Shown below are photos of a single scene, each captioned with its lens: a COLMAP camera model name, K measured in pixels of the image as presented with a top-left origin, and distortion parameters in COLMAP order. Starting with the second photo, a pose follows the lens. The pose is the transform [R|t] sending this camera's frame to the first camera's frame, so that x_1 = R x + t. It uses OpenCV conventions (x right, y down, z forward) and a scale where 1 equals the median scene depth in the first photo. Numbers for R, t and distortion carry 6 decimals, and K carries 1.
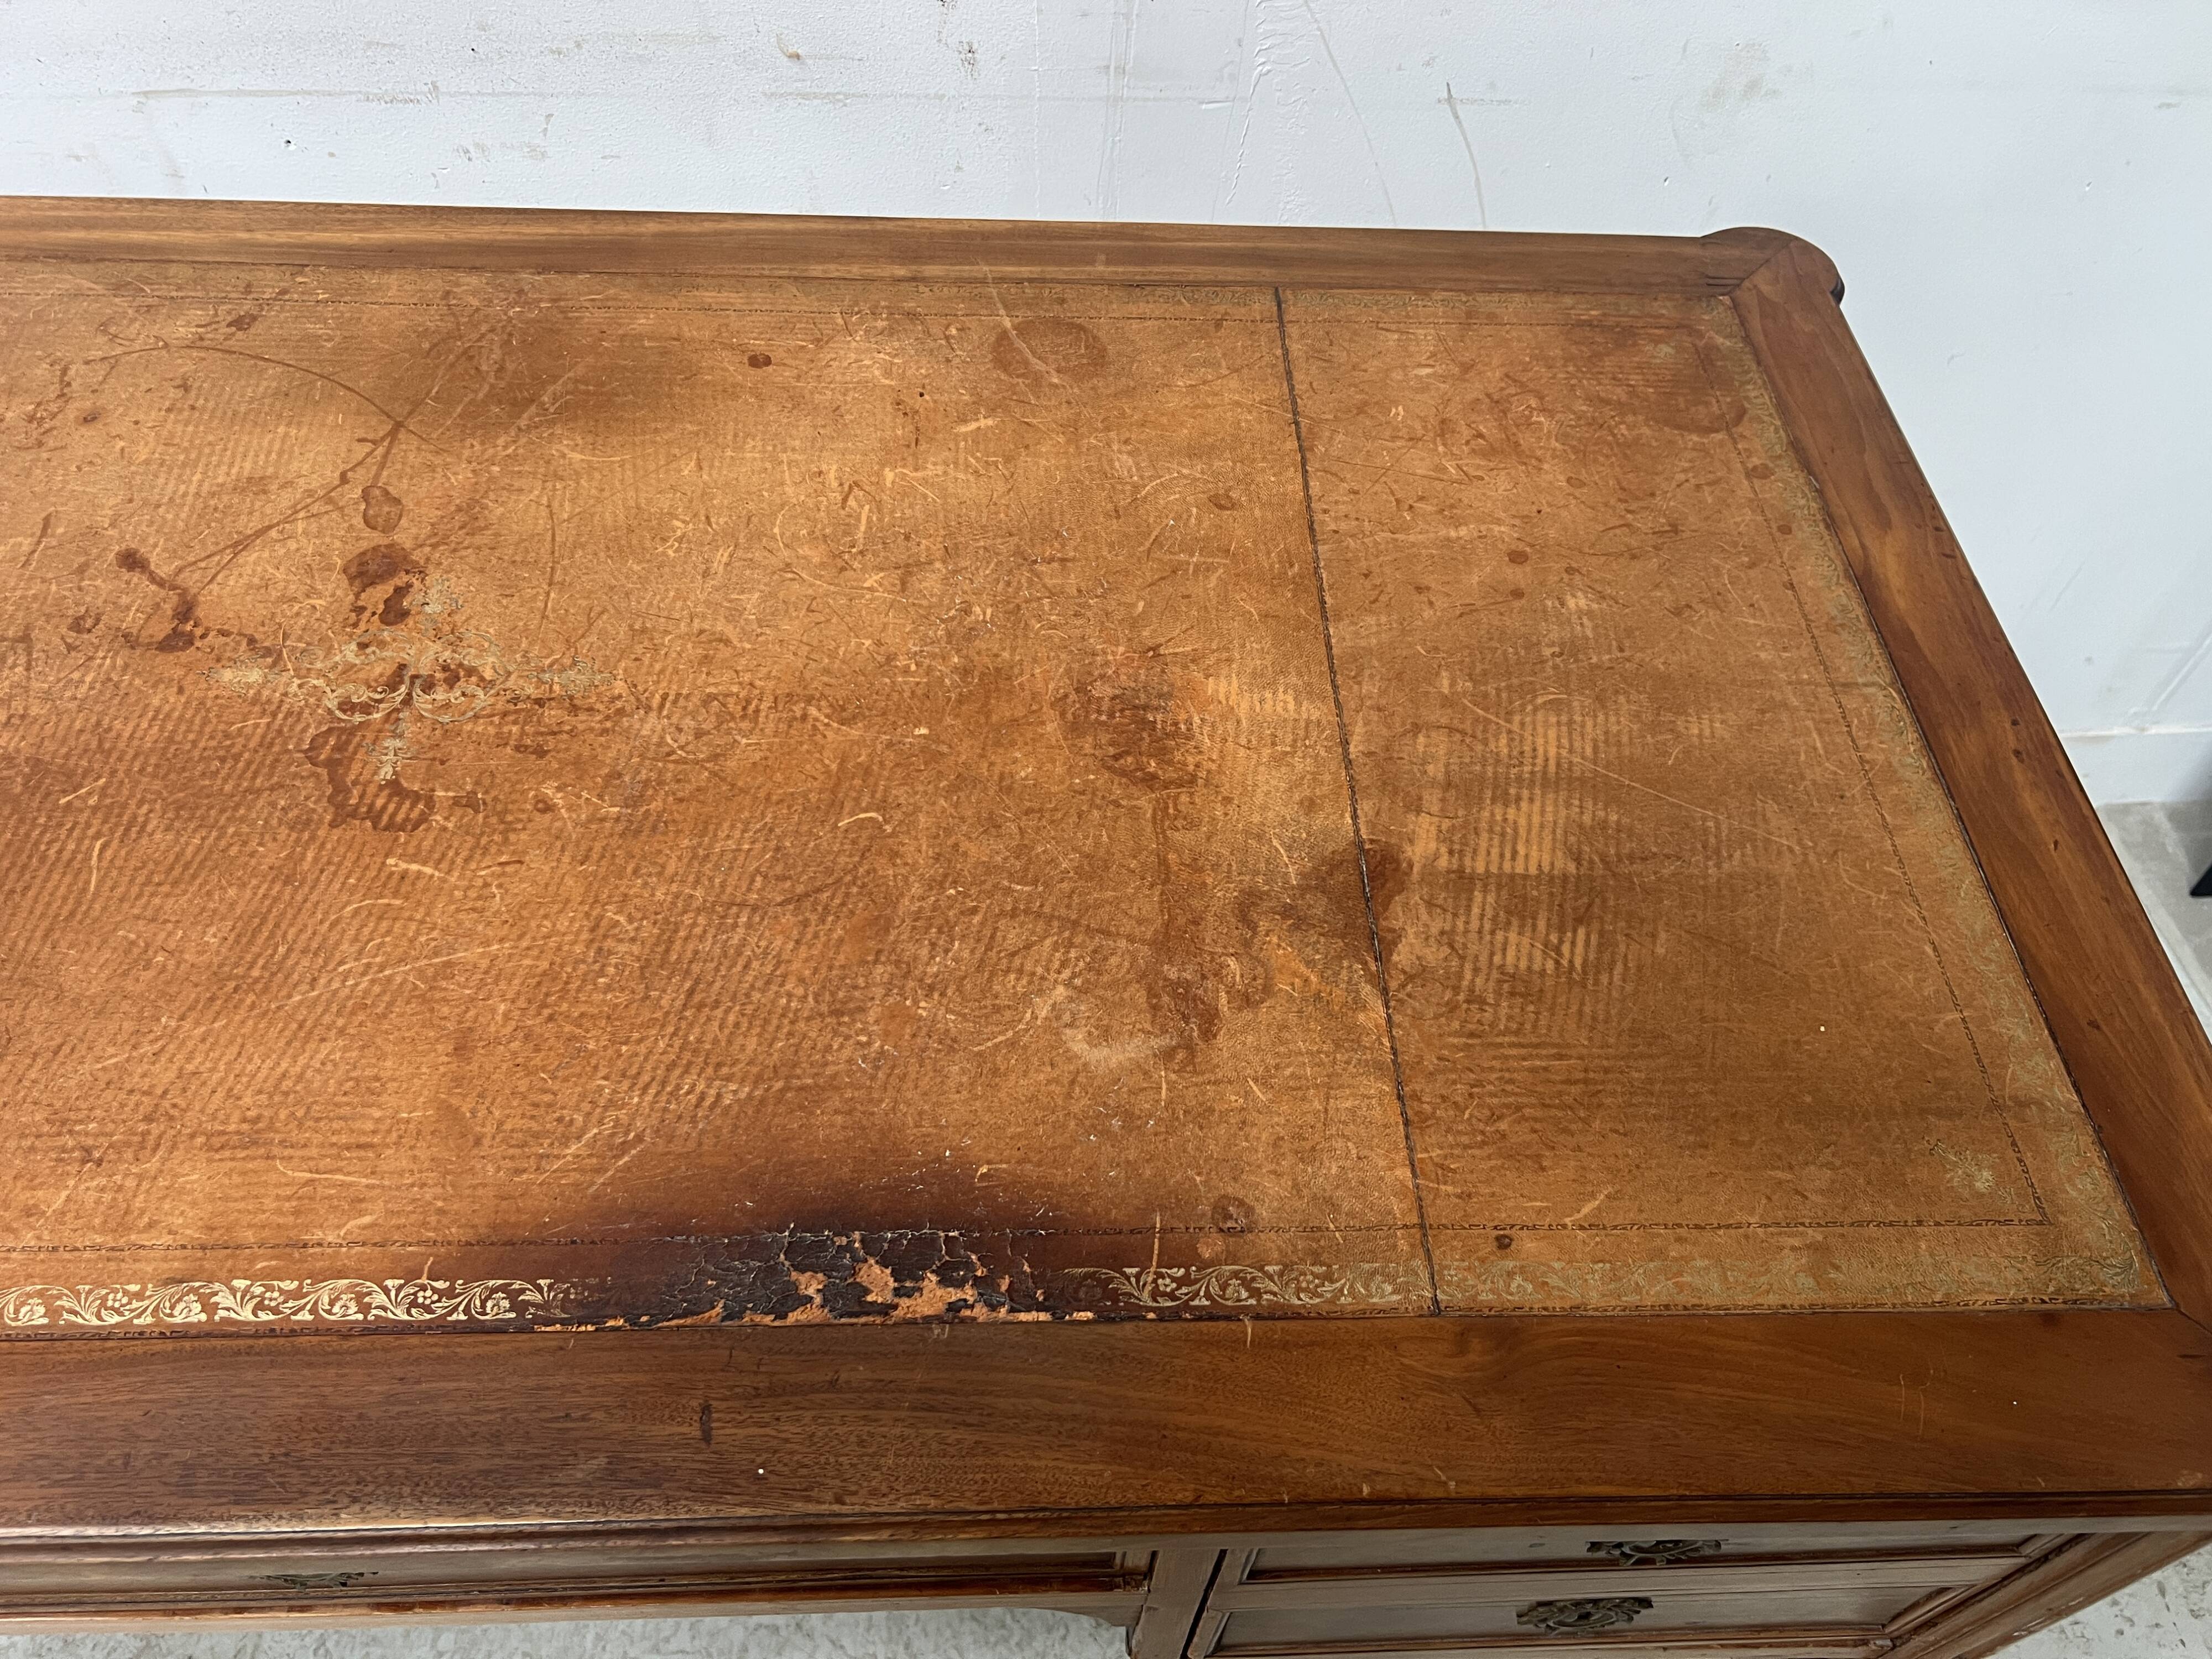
lens RADIAL K [[1685.6, 0, 1110.1], [0, 1685.6, 833.1], [0, 0, 1]] dist [0.039662, -0.051509]
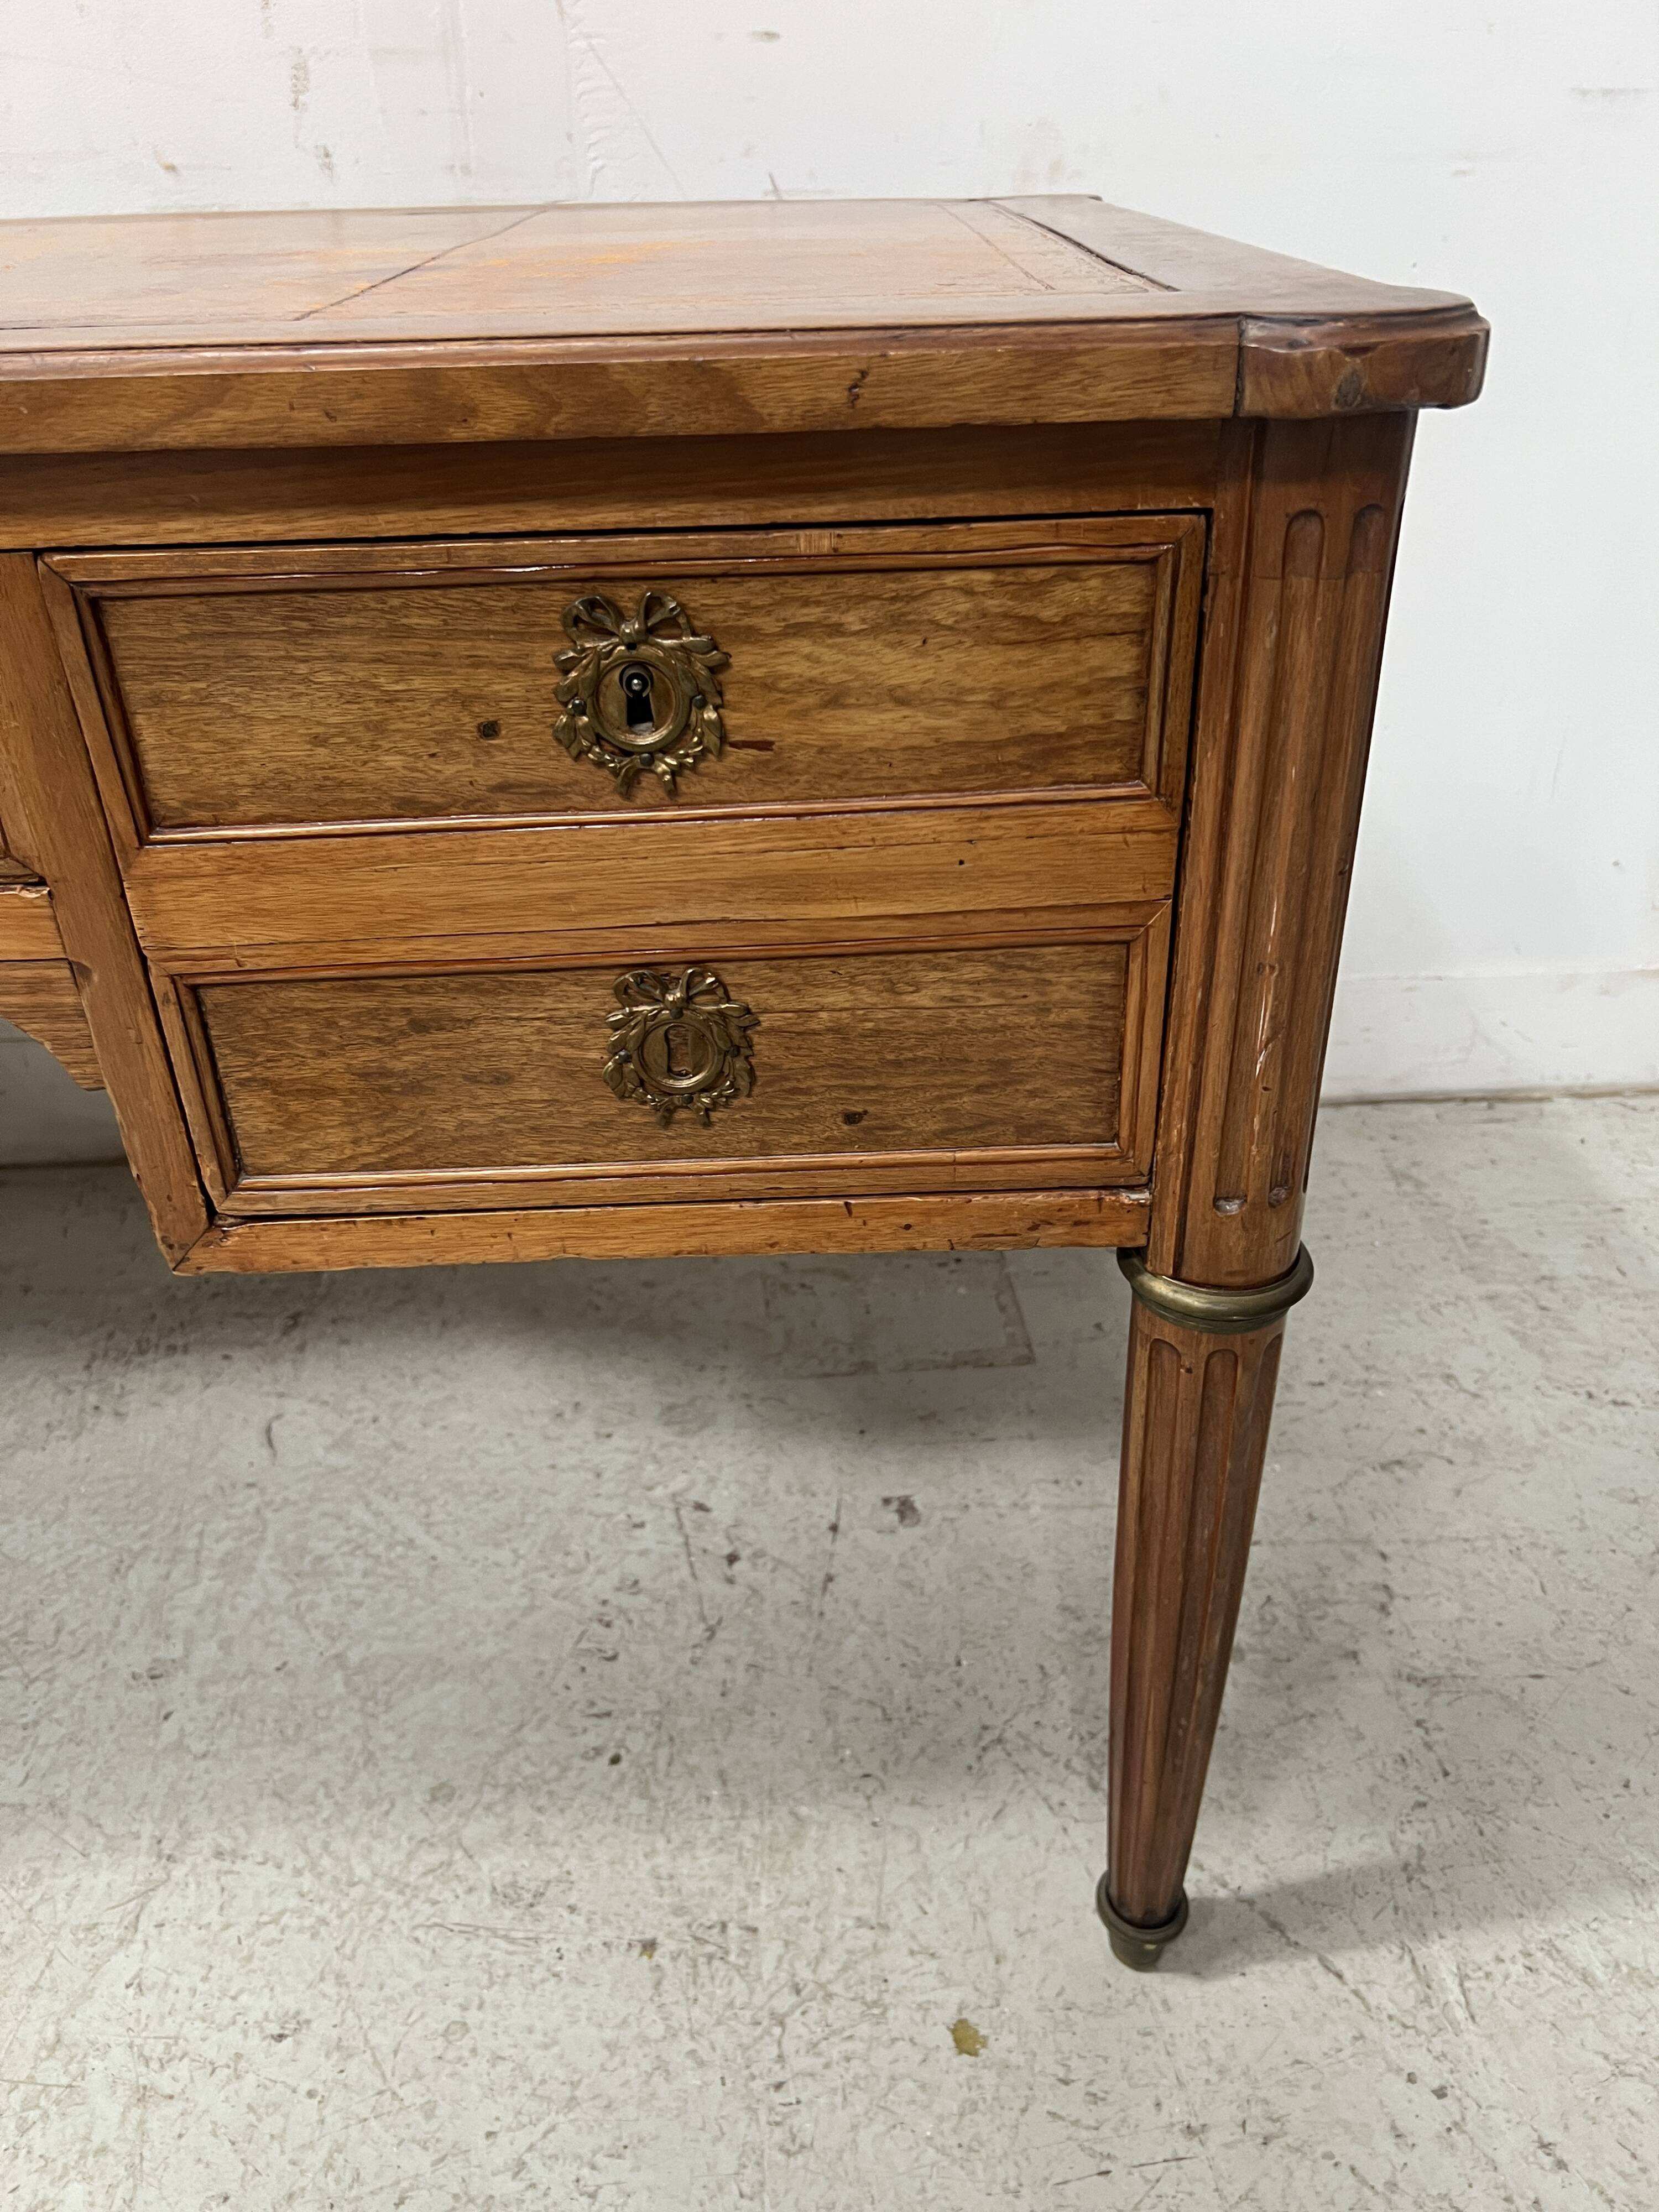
lens RADIAL K [[1685.6, 0, 837.8], [0, 1685.6, 1125.3], [0, 0, 1]] dist [0.039662, -0.051509]
pose [[0.997017, -0.054945, -0.054212, 0.391736], [0.031418, 0.930412, -0.365167, 0.777142], [0.070504, 0.362374, 0.929362, 0.297476]]
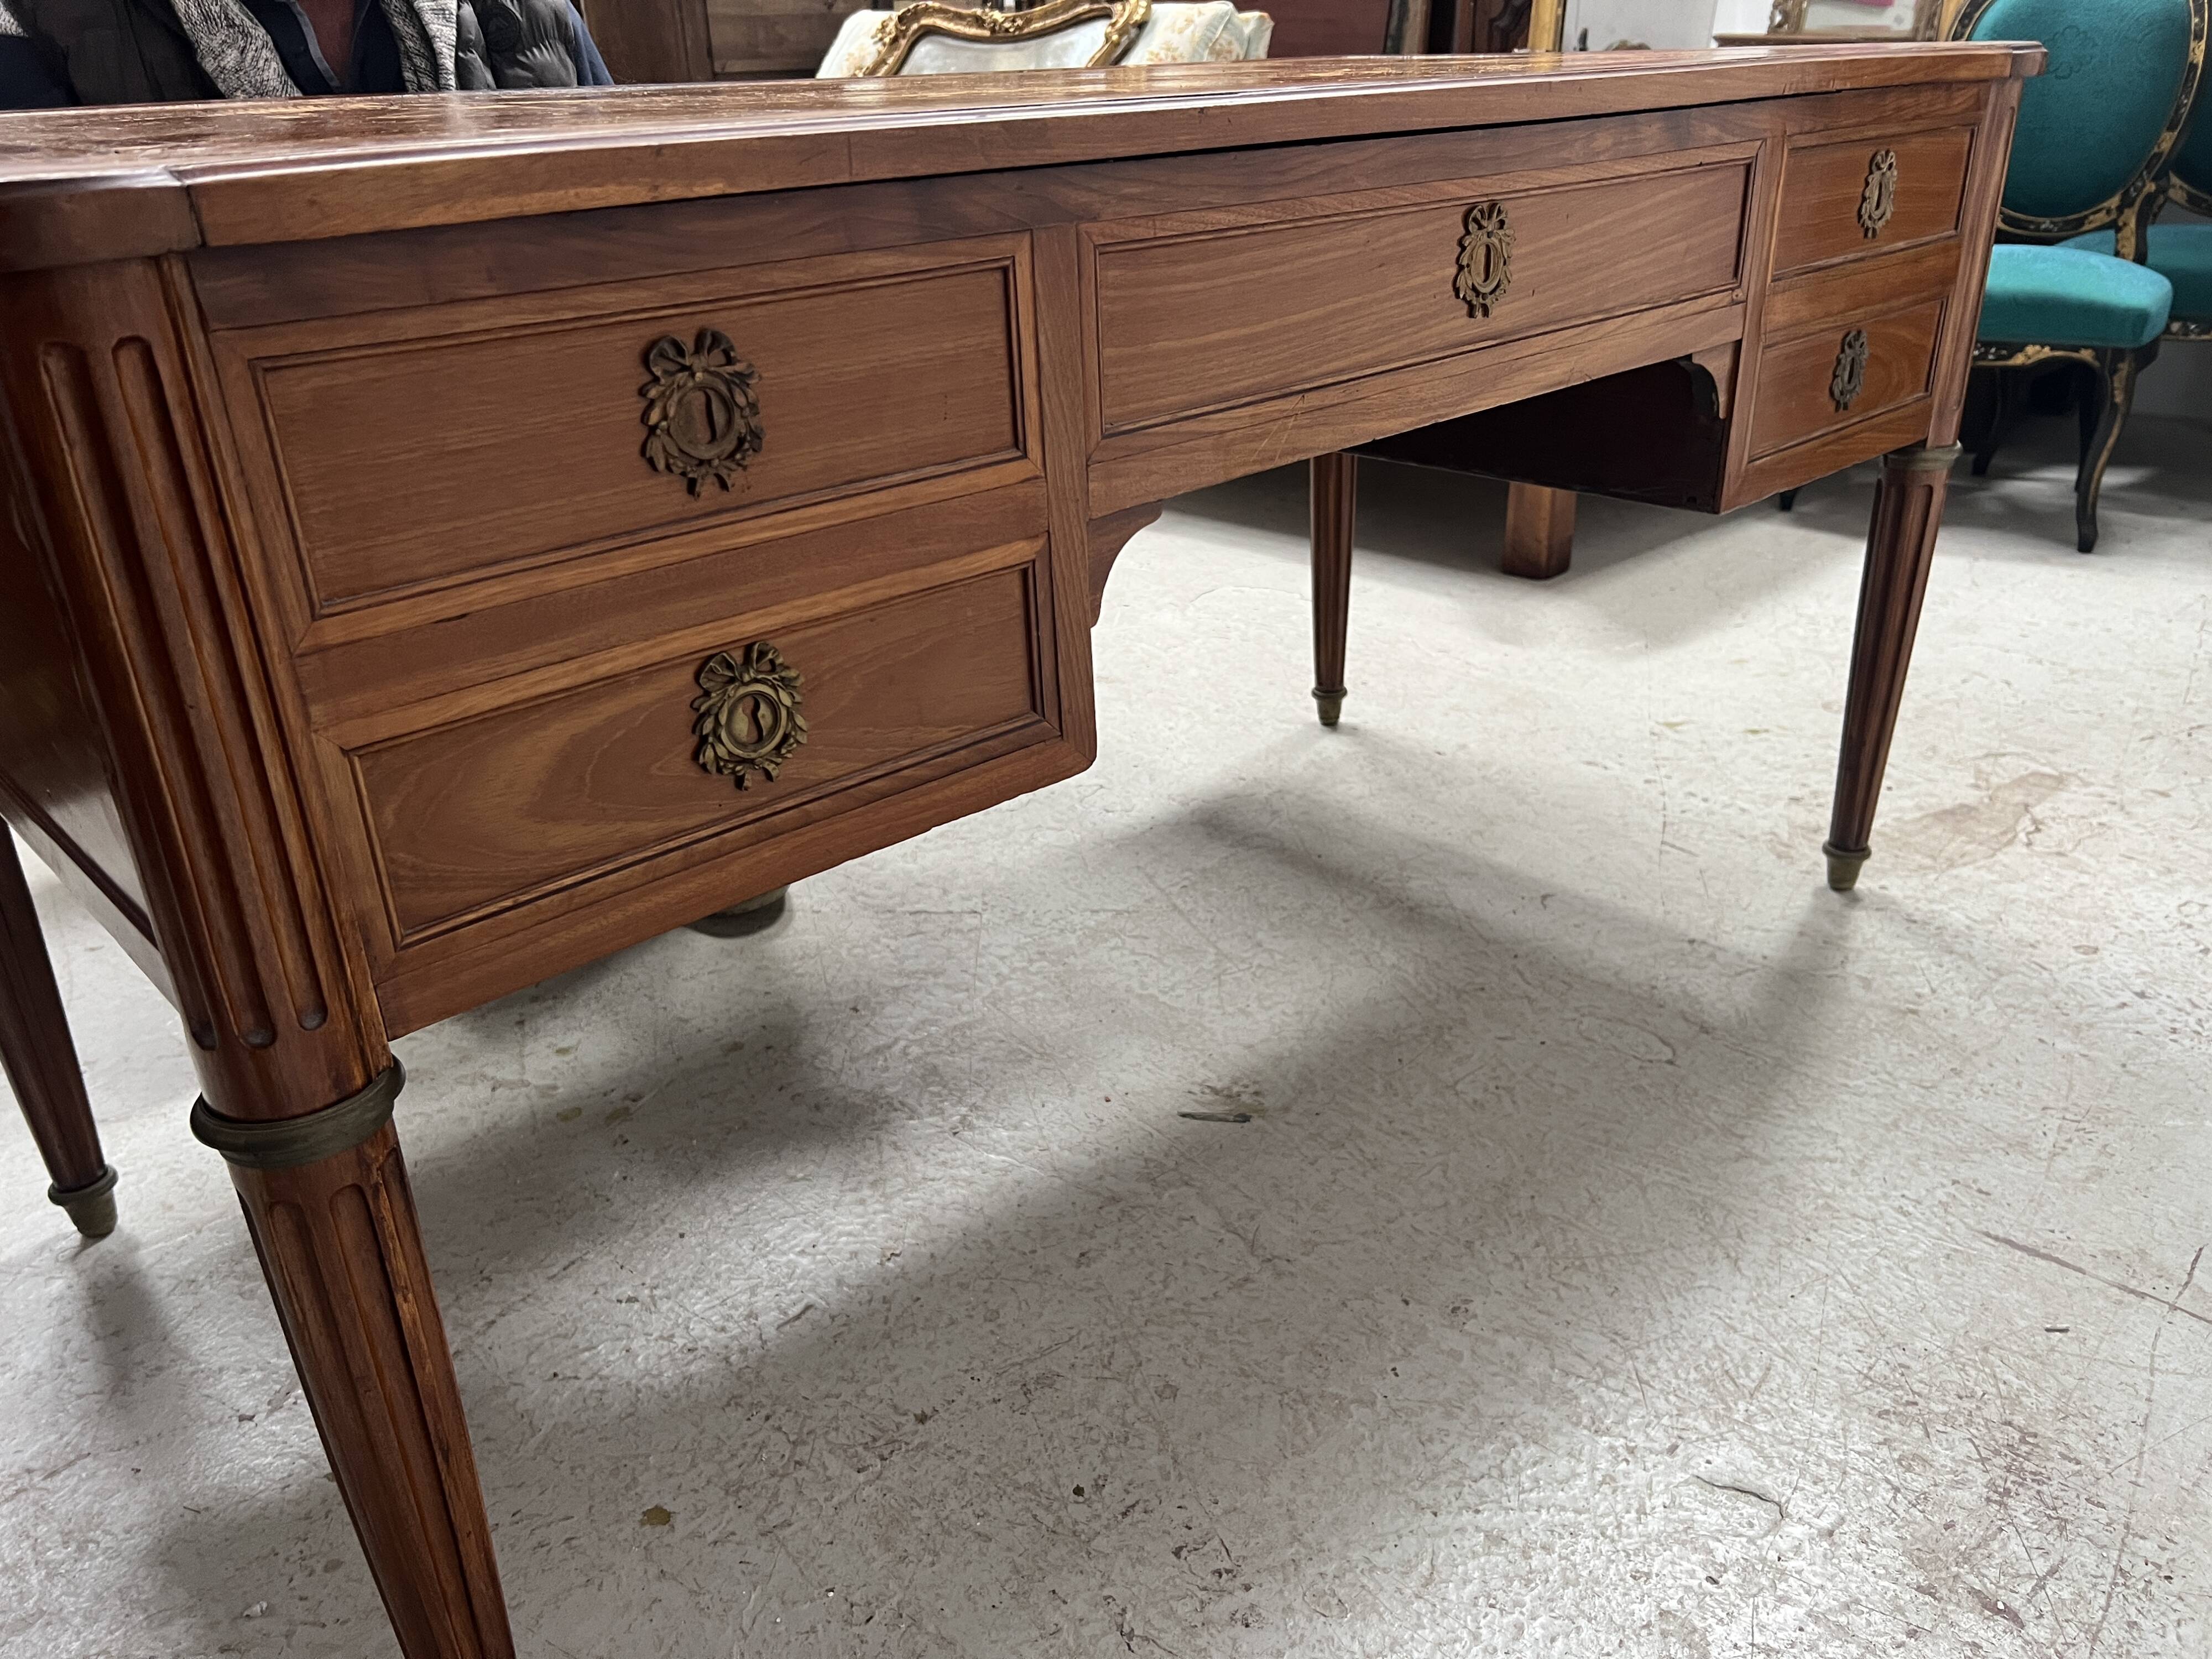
lens RADIAL K [[1685.6, 0, 1123.0], [0, 1685.6, 824.0], [0, 0, 1]] dist [0.039662, -0.051509]
pose [[-0.737382, 0.257348, -0.624531, 0.814602], [-0.543990, 0.321851, 0.774911, -0.509797], [0.400427, 0.911144, -0.097332, 1.337466]]
